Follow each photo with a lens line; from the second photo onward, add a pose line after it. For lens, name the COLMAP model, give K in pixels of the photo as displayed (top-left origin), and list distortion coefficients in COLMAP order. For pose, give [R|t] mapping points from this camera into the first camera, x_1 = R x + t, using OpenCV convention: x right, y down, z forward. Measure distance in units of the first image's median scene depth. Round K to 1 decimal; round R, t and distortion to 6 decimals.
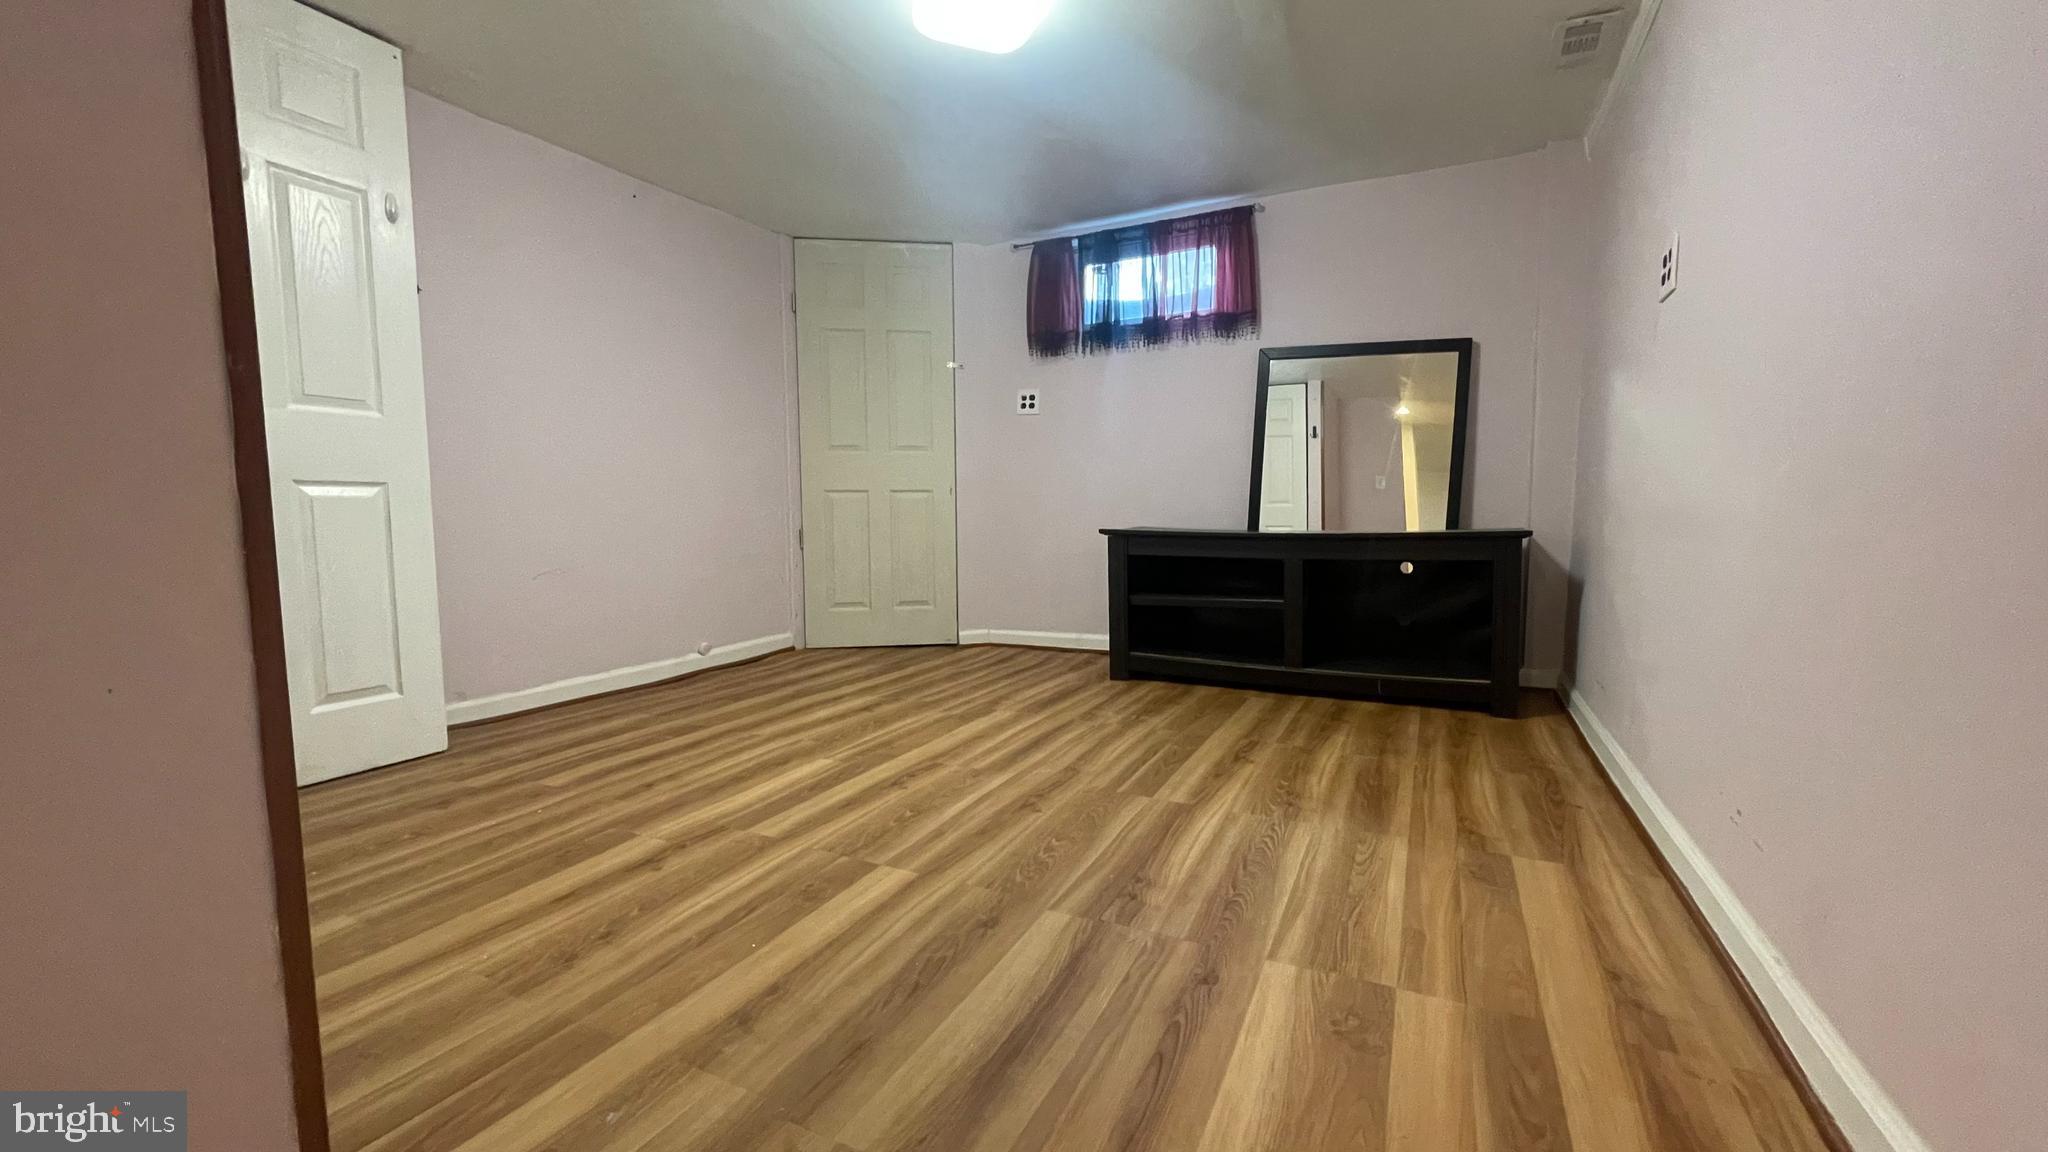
lens RADIAL K [[826.1, 0, 1031.3], [0, 826.1, 569.3], [0, 0, 1]] dist [-0.000329, -0.000935]
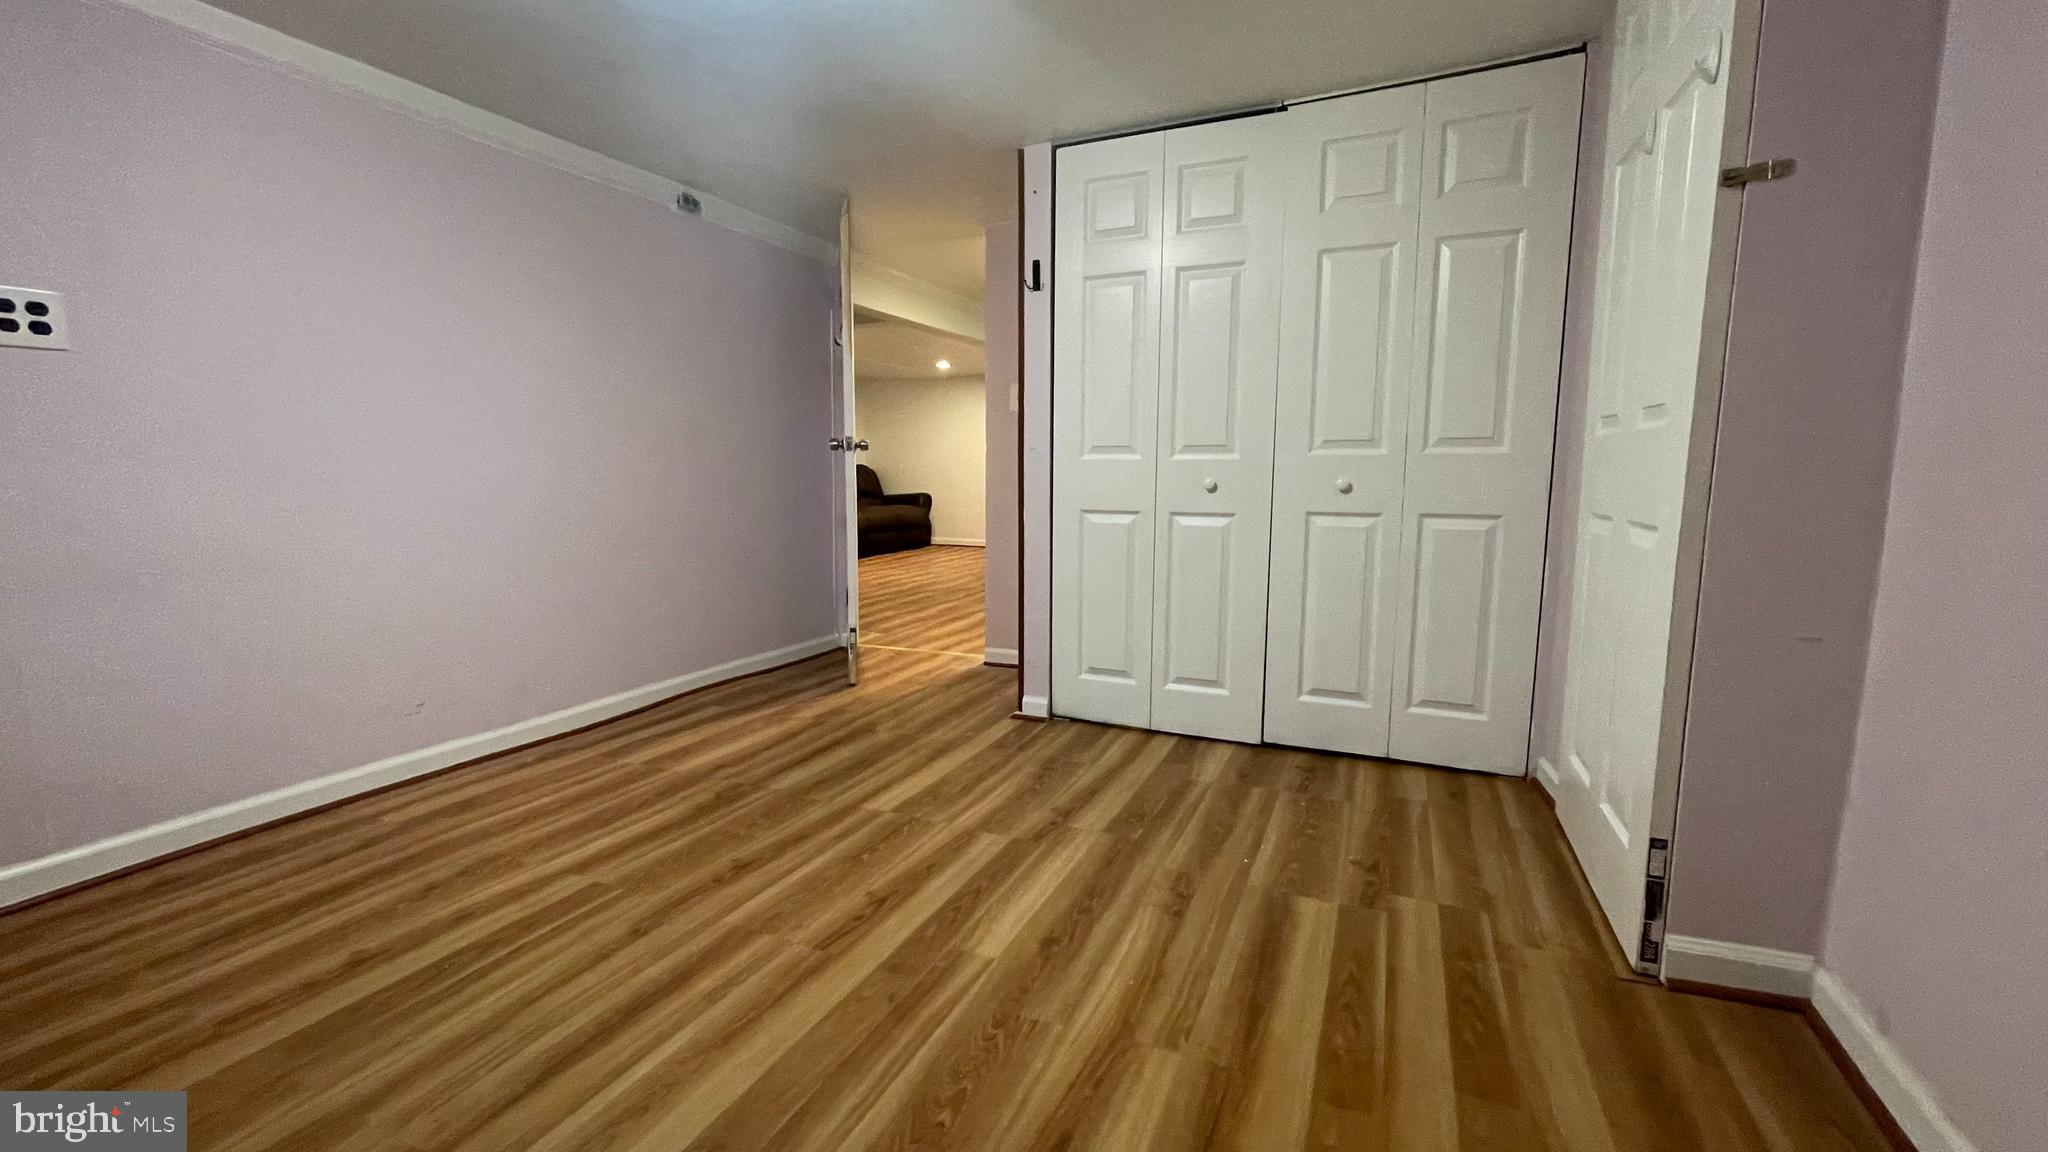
lens RADIAL K [[826.1, 0, 1013.6], [0, 826.1, 580.0], [0, 0, 1]] dist [-0.000329, -0.000935]
pose [[-0.999715, 0.016808, -0.016956, -0.314351], [0.013004, 0.978950, 0.203688, -0.234598], [0.020022, 0.203409, -0.978889, 1.898443]]
